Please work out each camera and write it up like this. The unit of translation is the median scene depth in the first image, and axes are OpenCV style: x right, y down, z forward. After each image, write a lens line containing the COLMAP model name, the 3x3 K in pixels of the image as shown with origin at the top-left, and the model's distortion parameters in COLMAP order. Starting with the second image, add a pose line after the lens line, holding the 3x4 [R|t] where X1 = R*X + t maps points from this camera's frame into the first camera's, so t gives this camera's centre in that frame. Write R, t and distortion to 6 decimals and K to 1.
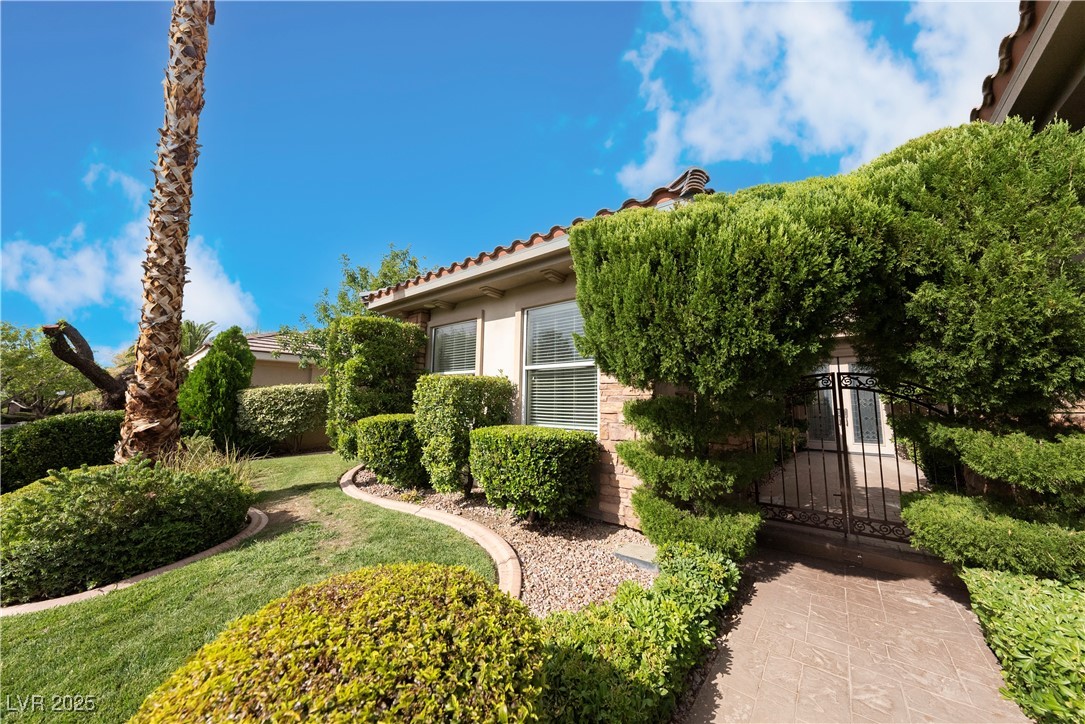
lens RADIAL K [[375.2, 0, 542.3], [0, 375.2, 368.7], [0, 0, 1]] dist [-0.000041, -0.000034]
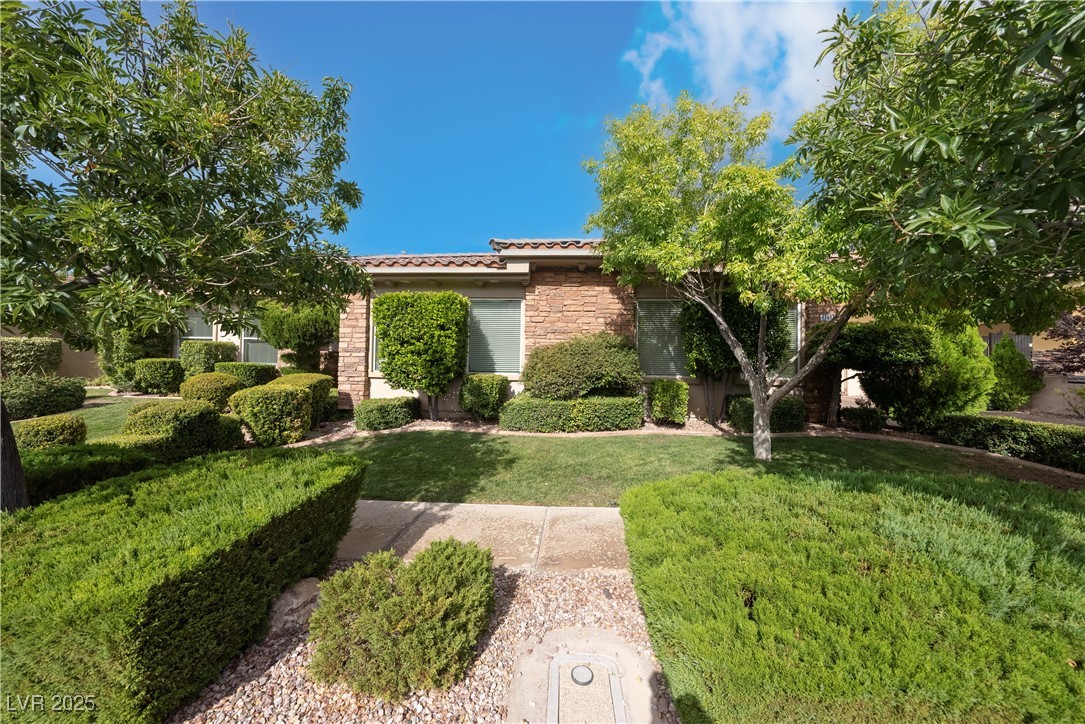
lens RADIAL K [[375.2, 0, 542.3], [0, 375.2, 368.7], [0, 0, 1]] dist [-0.000041, -0.000034]
pose [[0.822769, 0.003435, 0.568366, 0.148549], [-0.062252, 0.994510, 0.084107, -0.120725], [-0.564957, -0.104582, 0.818466, -1.835103]]
